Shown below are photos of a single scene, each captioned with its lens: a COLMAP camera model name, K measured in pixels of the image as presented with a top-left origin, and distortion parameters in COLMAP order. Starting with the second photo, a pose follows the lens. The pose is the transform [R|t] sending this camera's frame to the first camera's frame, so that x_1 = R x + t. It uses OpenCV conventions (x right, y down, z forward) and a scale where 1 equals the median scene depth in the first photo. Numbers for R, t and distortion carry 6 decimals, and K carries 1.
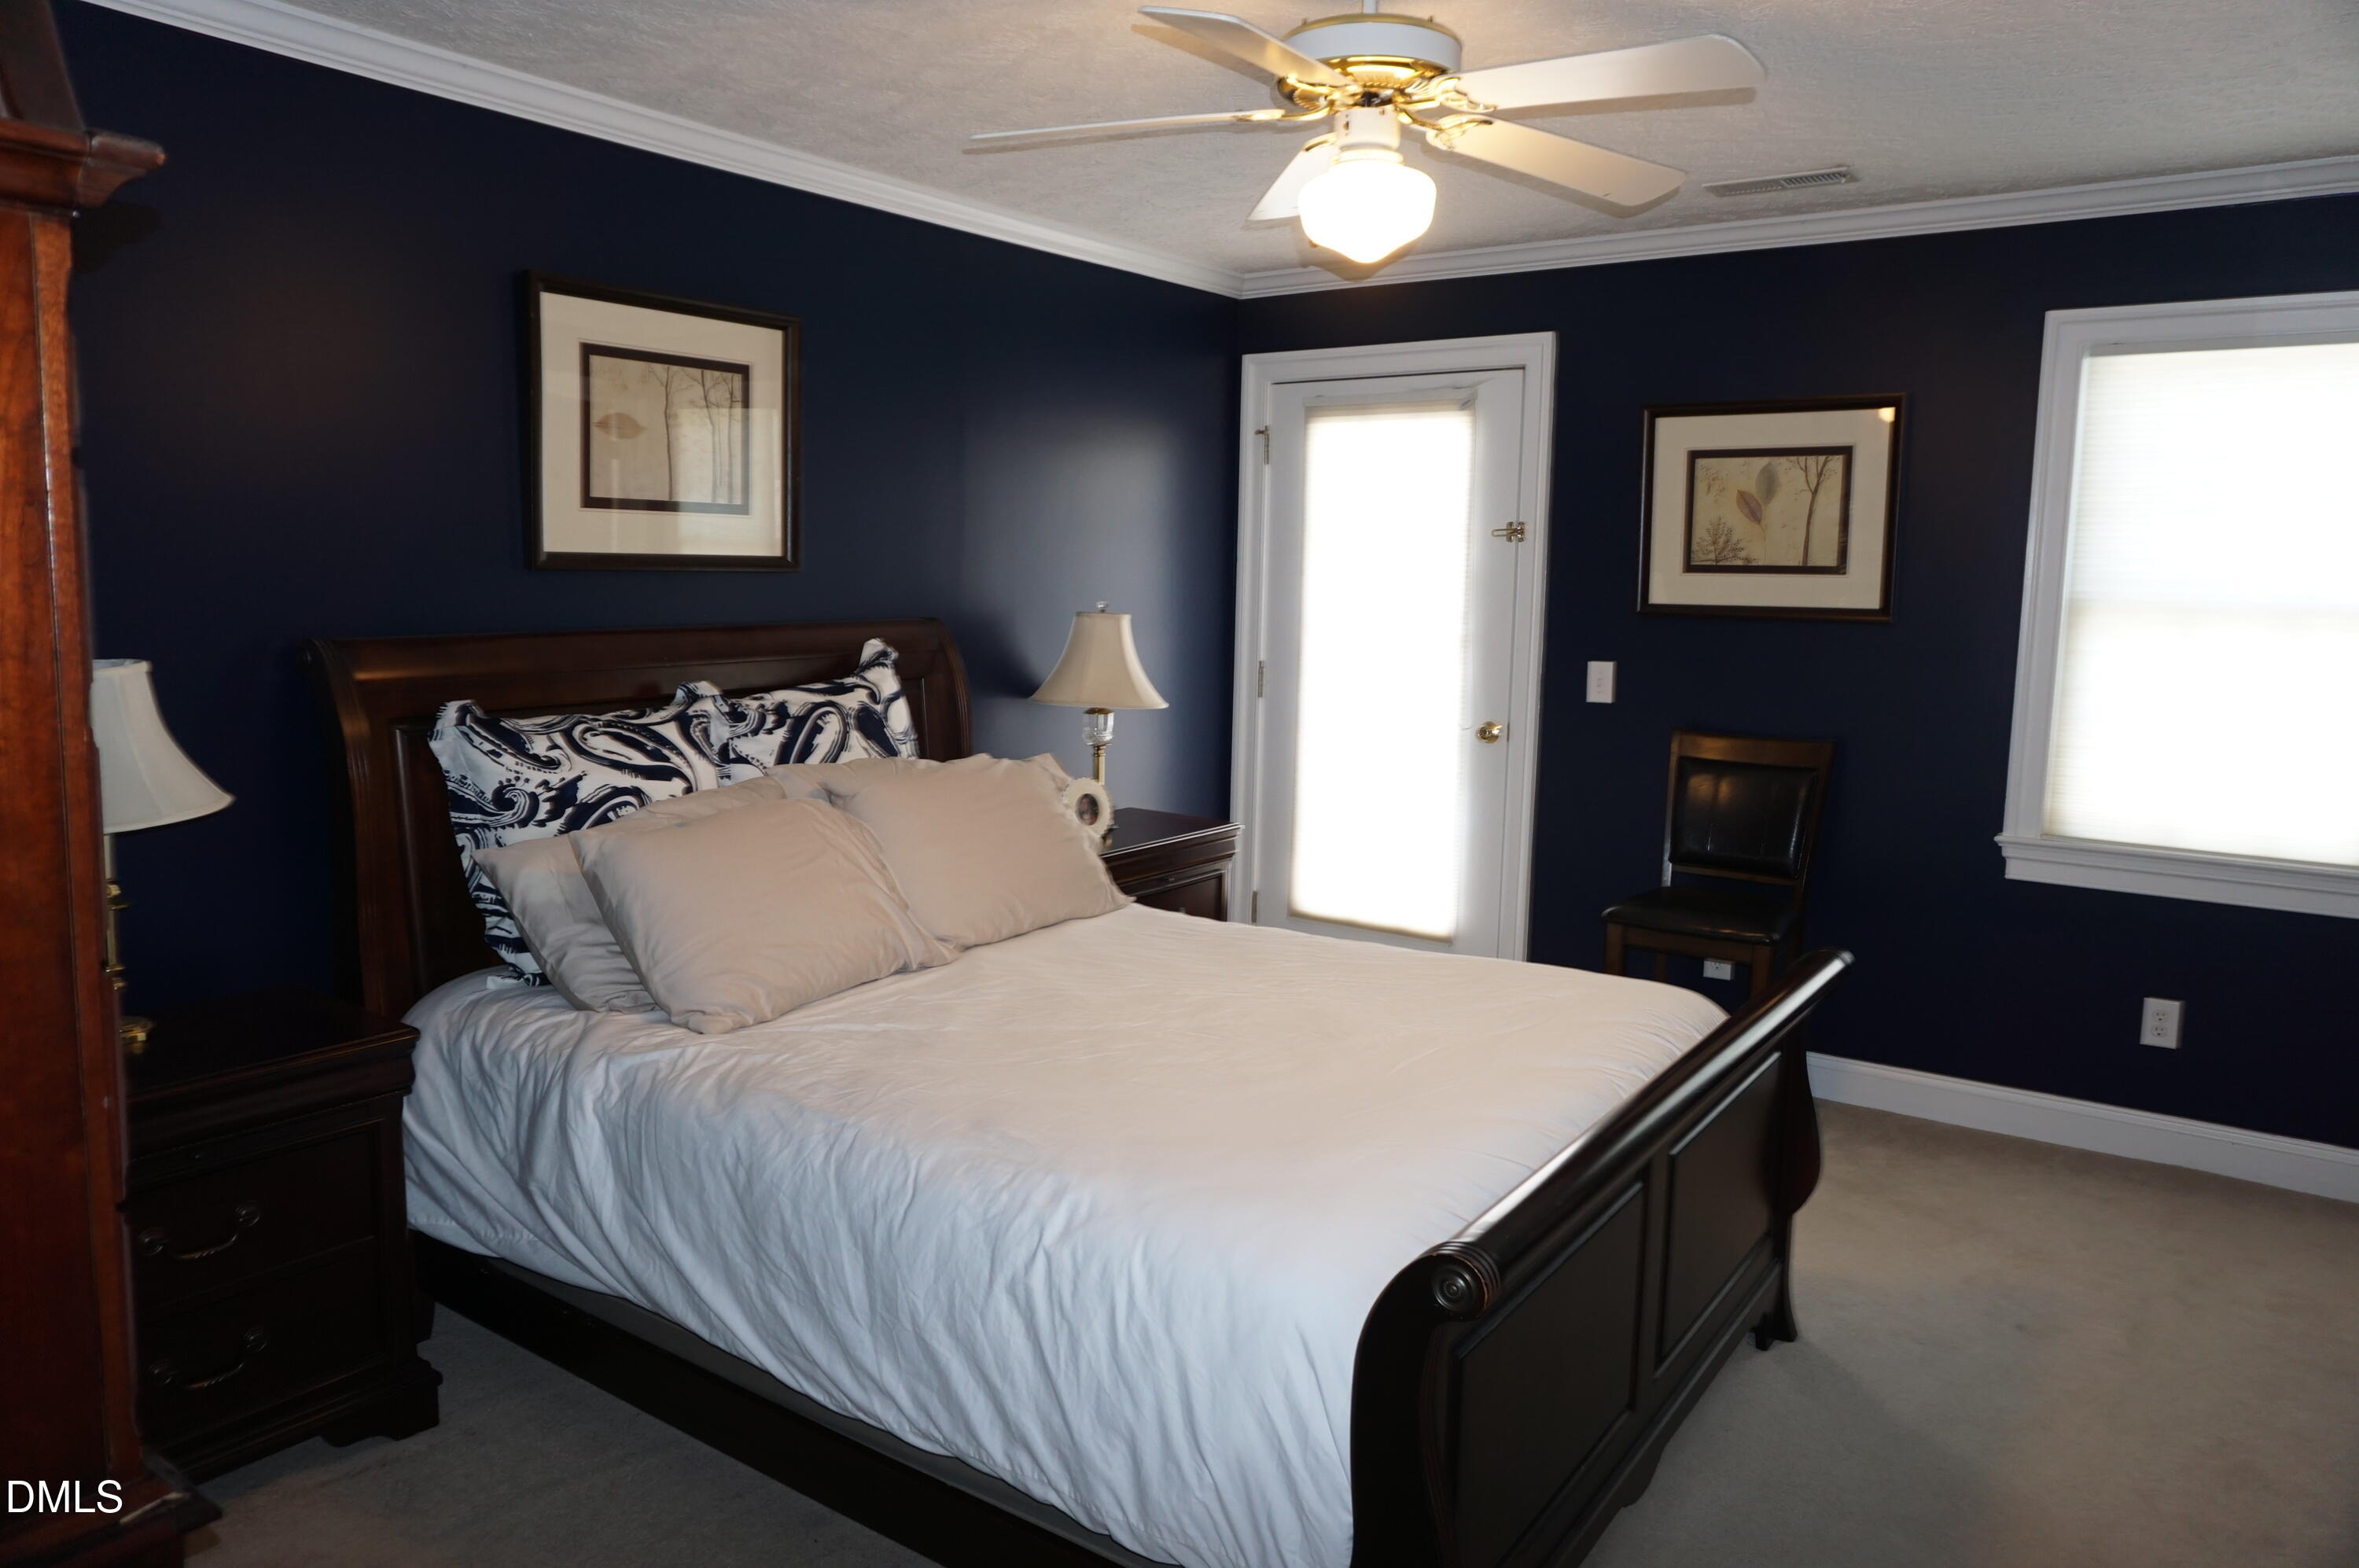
lens RADIAL K [[1571.5, 0, 1184.0], [0, 1571.5, 776.2], [0, 0, 1]] dist [-0.048974, 0.029033]
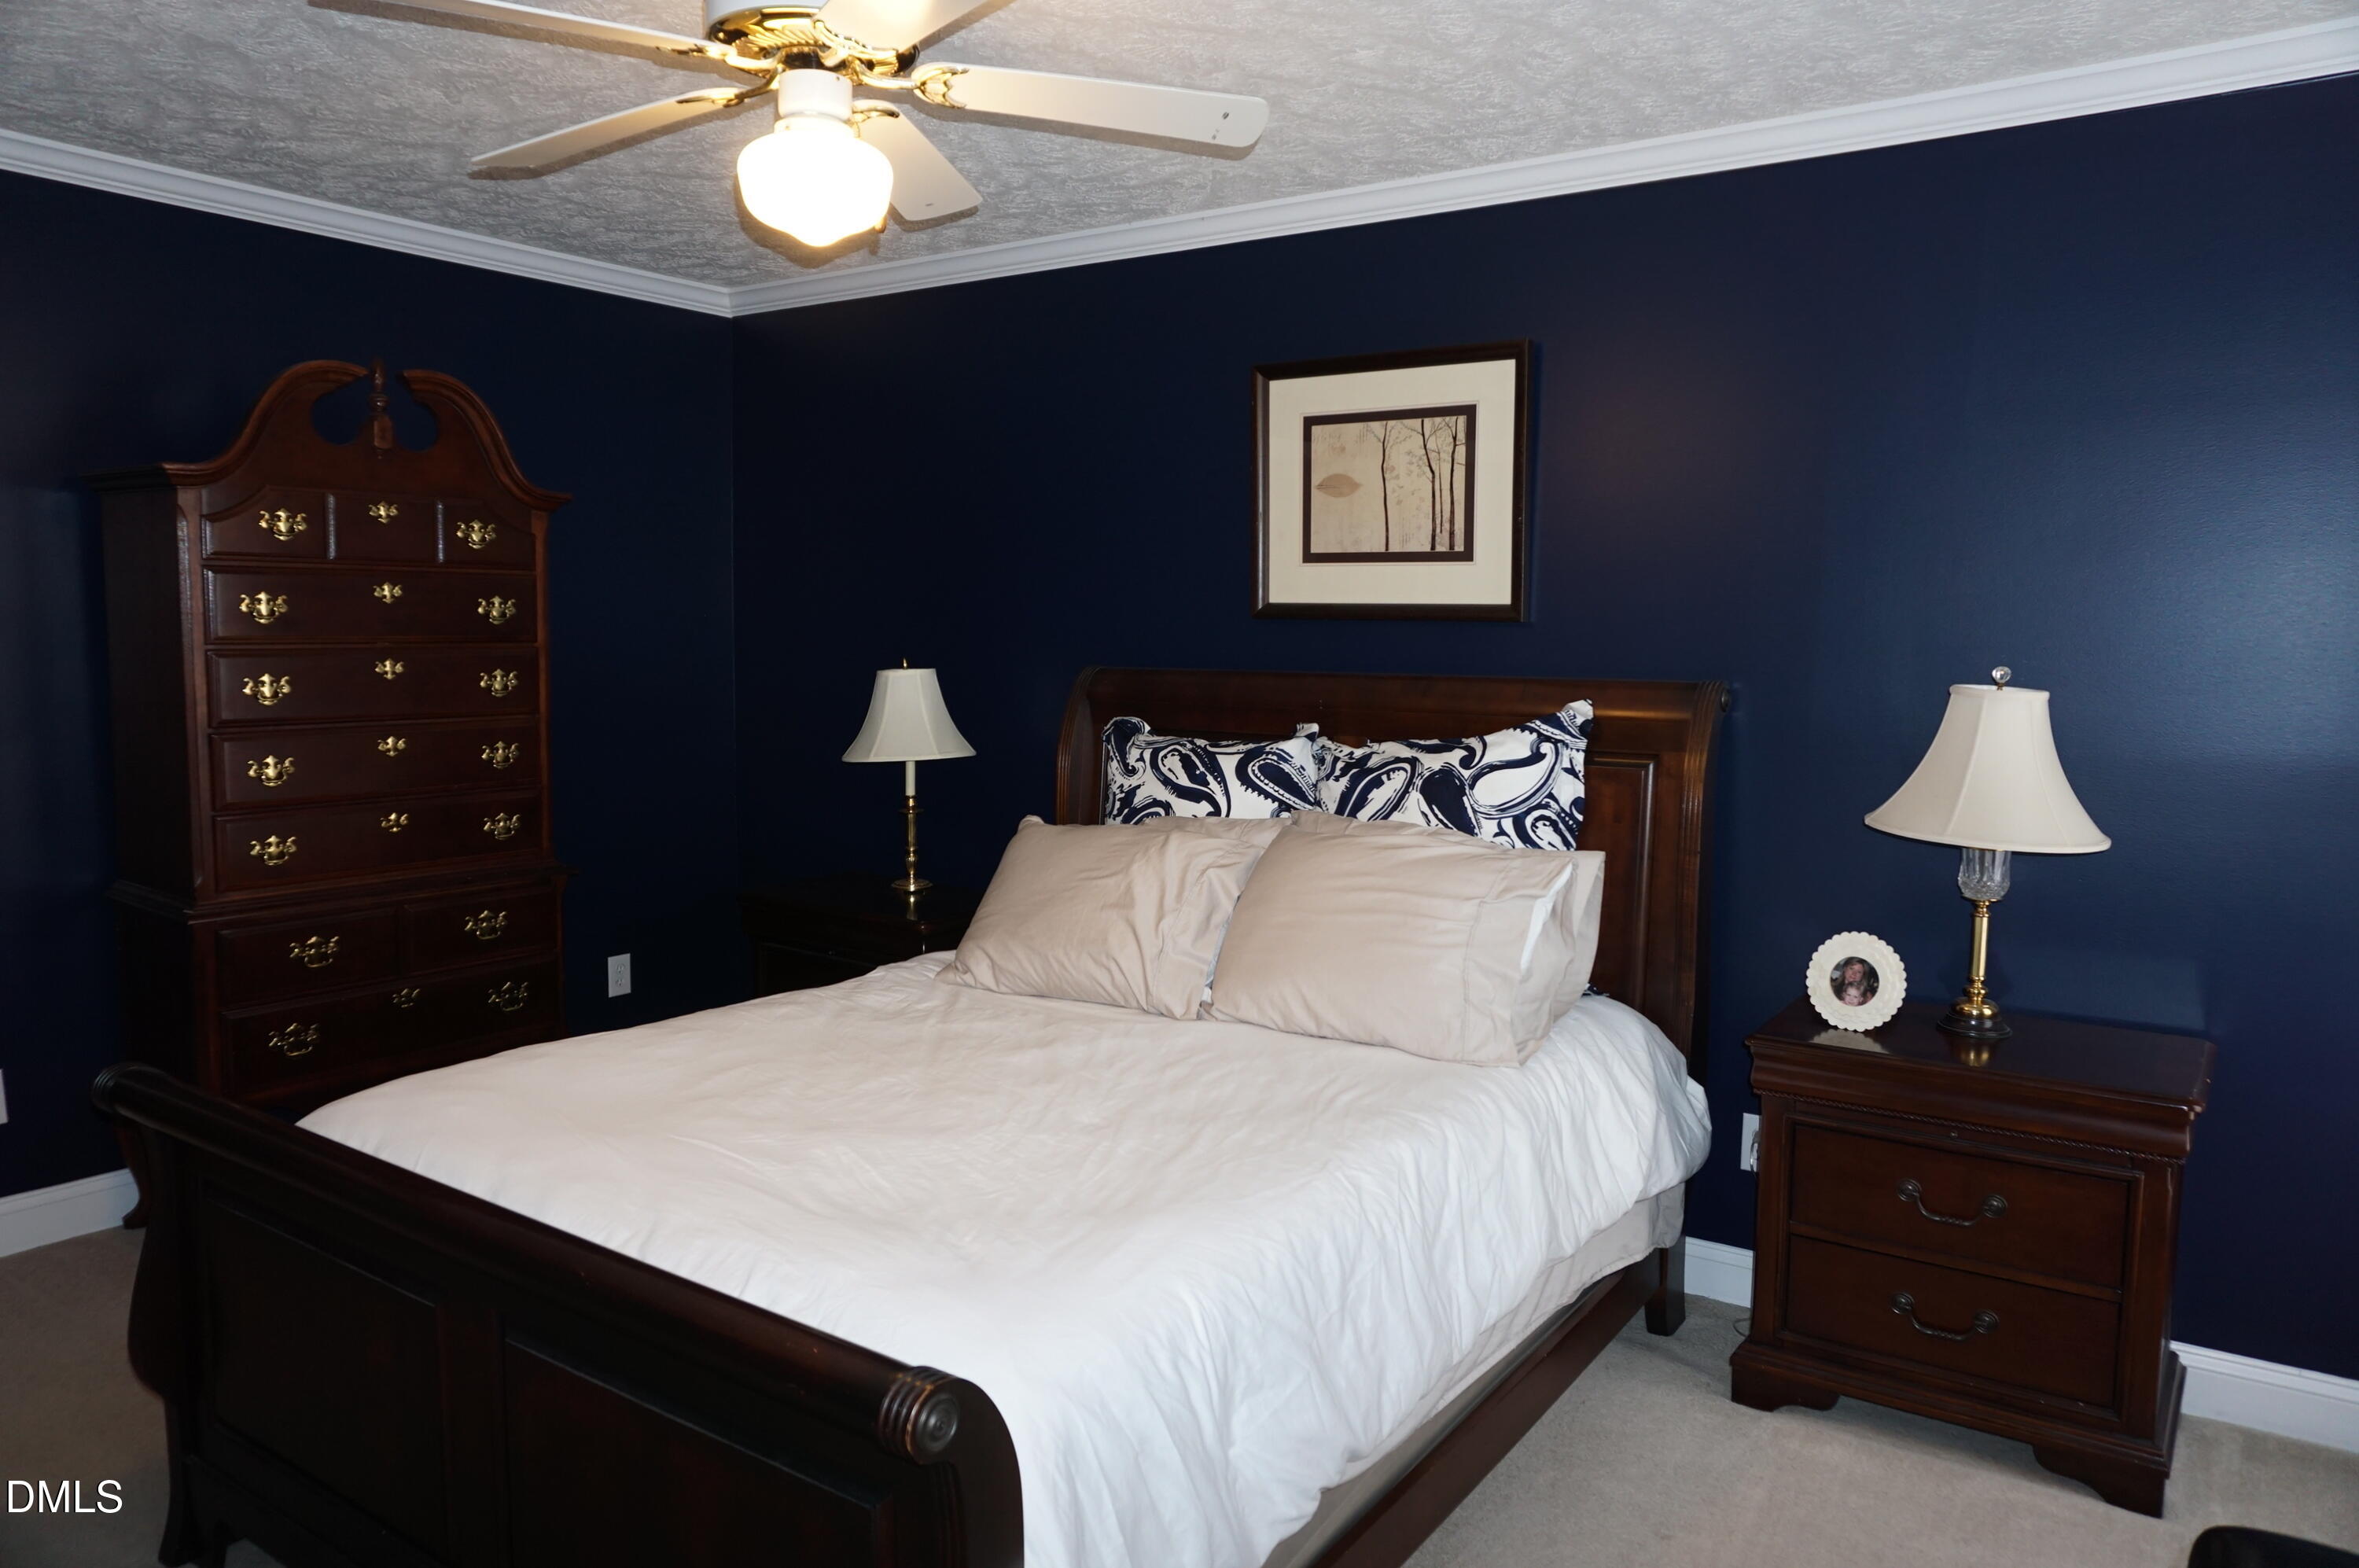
lens RADIAL K [[1571.5, 0, 1185.9], [0, 1571.5, 786.1], [0, 0, 1]] dist [-0.048974, 0.029033]
pose [[0.020661, 0.078614, -0.996691, 0.725723], [-0.149478, 0.985942, 0.074667, -0.084069], [0.988549, 0.147441, 0.032121, 0.881636]]
